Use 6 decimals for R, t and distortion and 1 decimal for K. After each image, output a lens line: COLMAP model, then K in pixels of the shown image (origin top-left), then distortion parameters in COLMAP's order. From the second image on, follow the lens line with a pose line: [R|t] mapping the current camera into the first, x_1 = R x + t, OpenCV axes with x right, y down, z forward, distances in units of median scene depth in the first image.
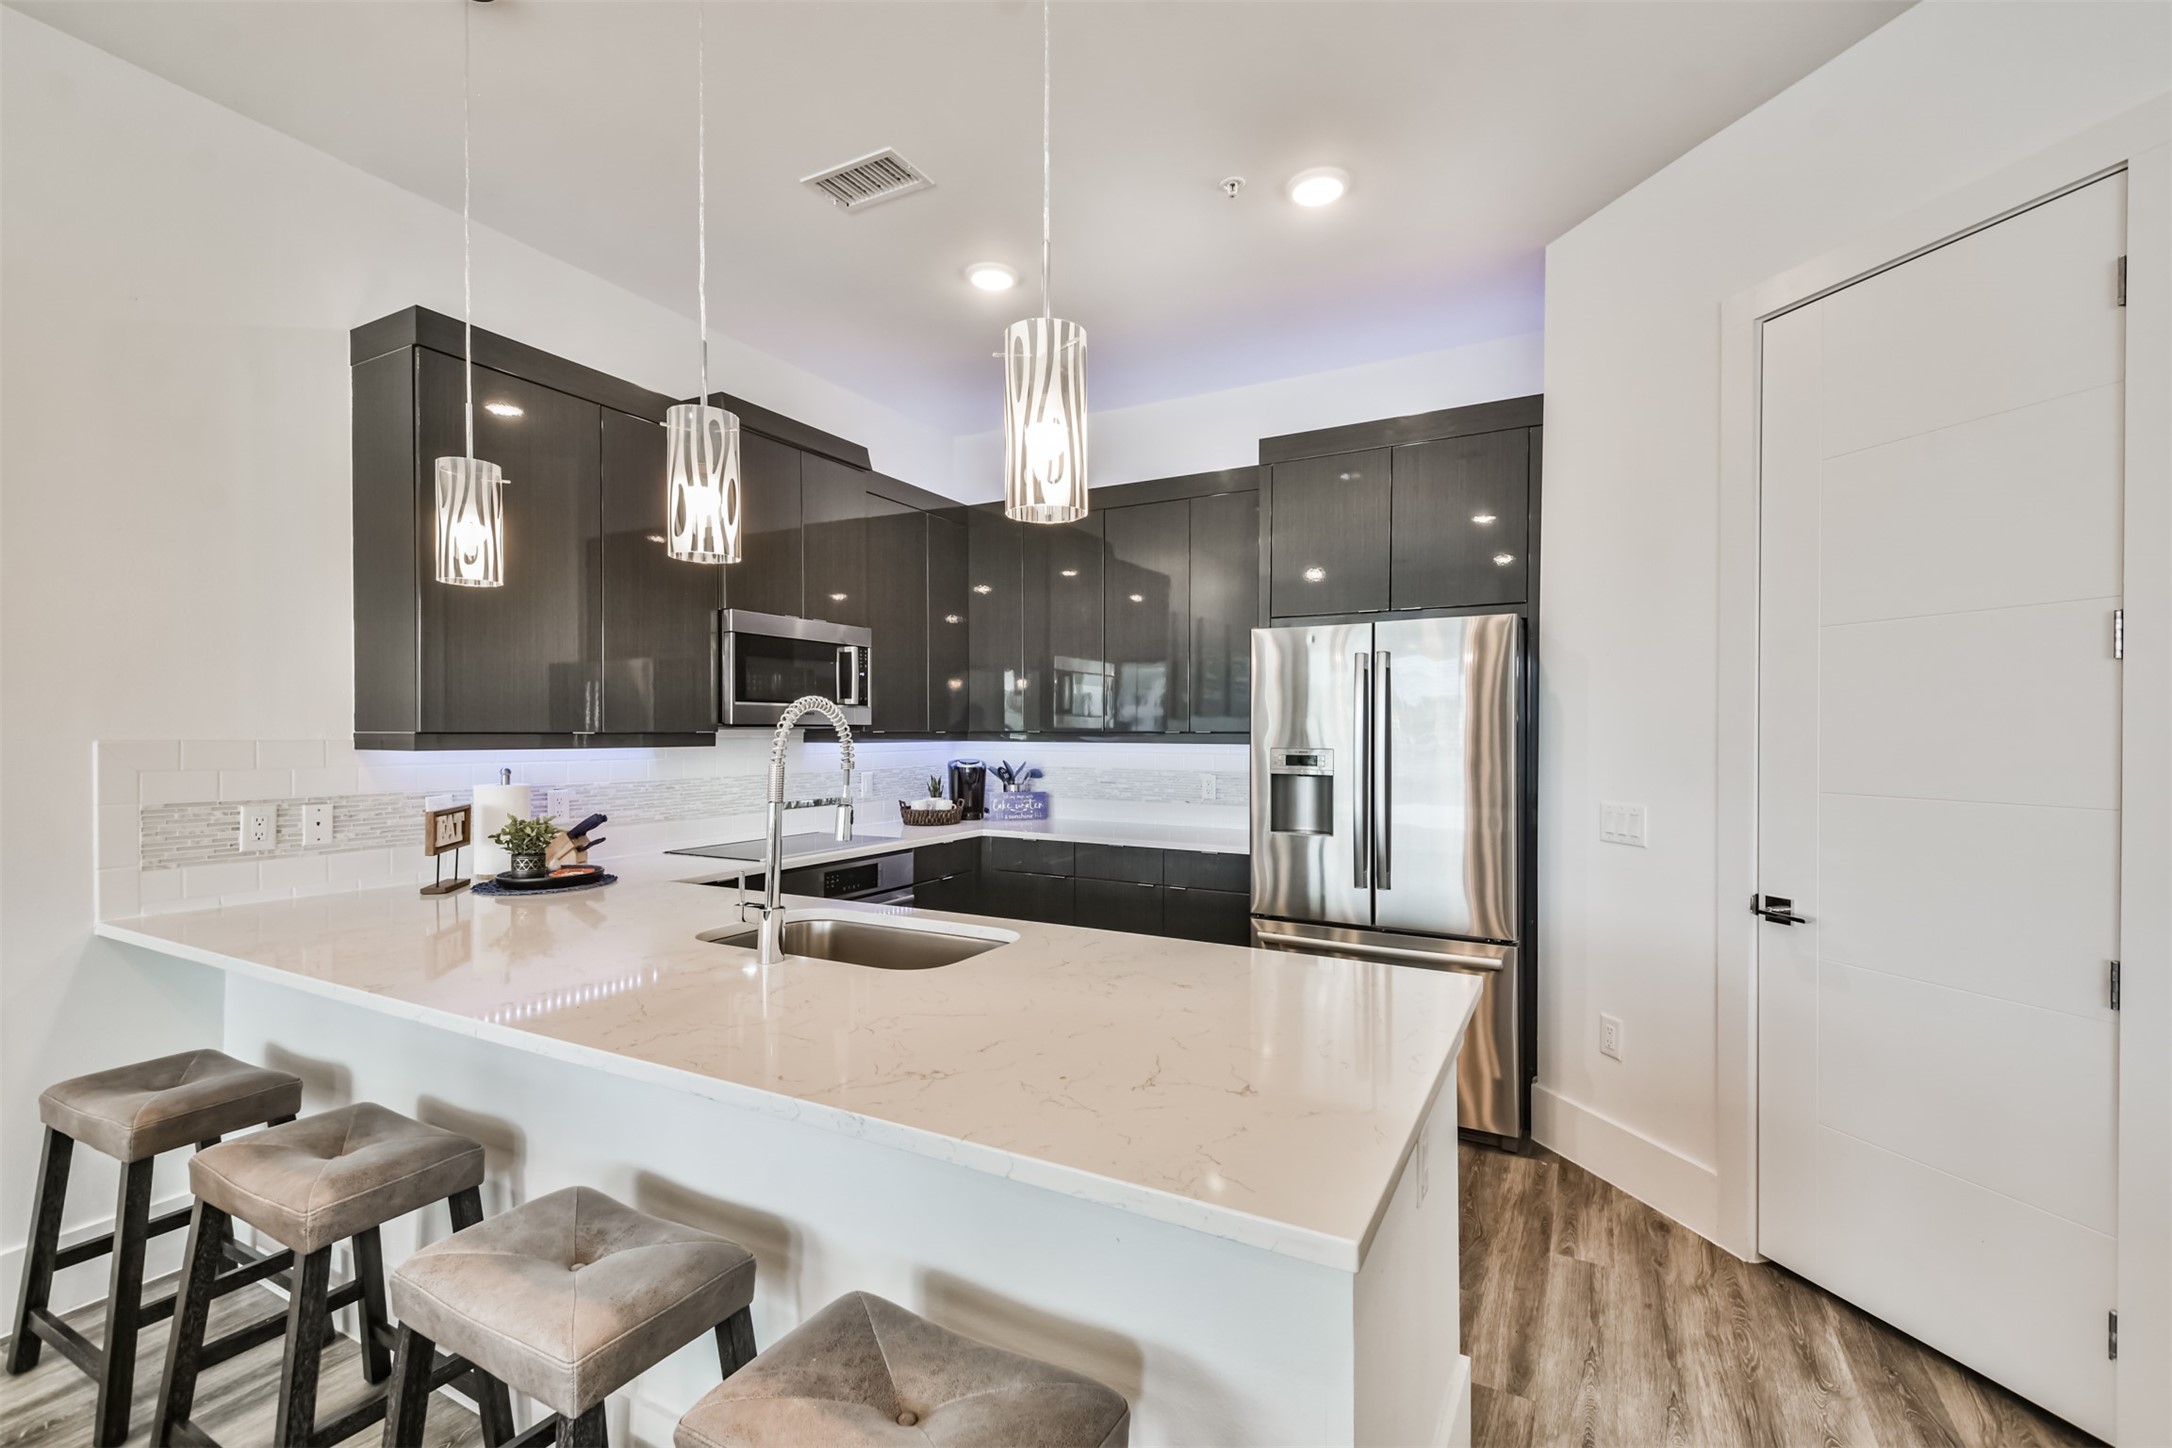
lens RADIAL K [[953.0, 0, 1082.2], [0, 953.0, 703.9], [0, 0, 1]] dist [0.045717, -0.026634]
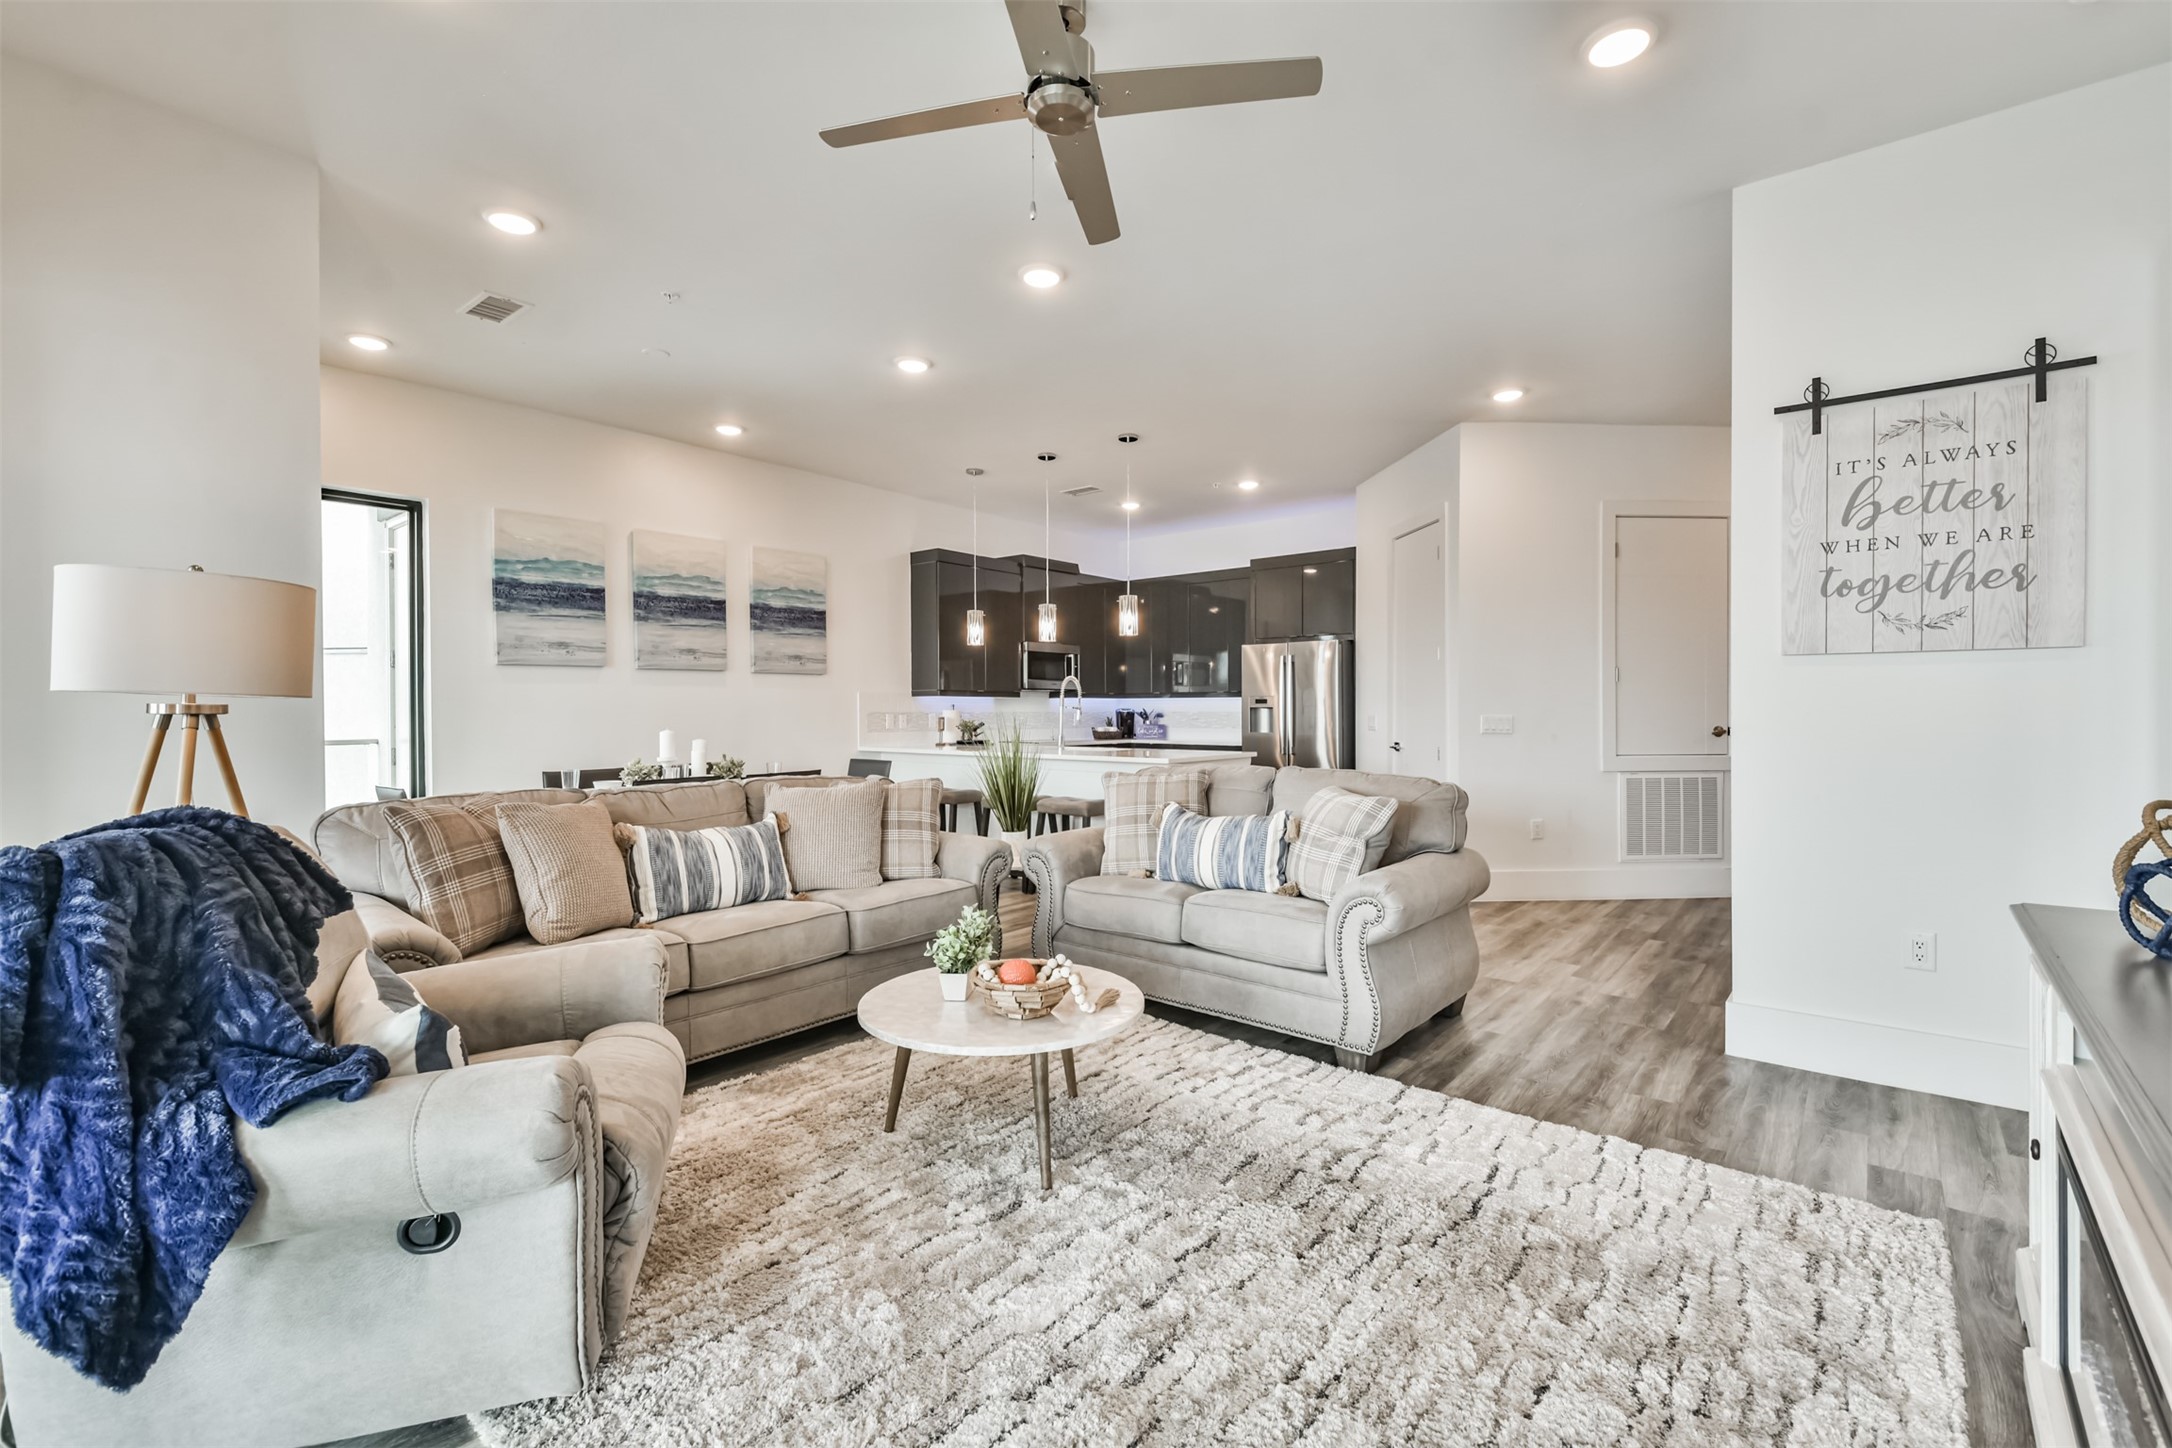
lens RADIAL K [[953.0, 0, 1082.2], [0, 953.0, 703.9], [0, 0, 1]] dist [0.045717, -0.026634]
pose [[0.982838, -0.005301, -0.184396, 0.218324], [0.009219, 0.999750, 0.020393, 0.012356], [0.184242, -0.021743, 0.982640, -1.336020]]
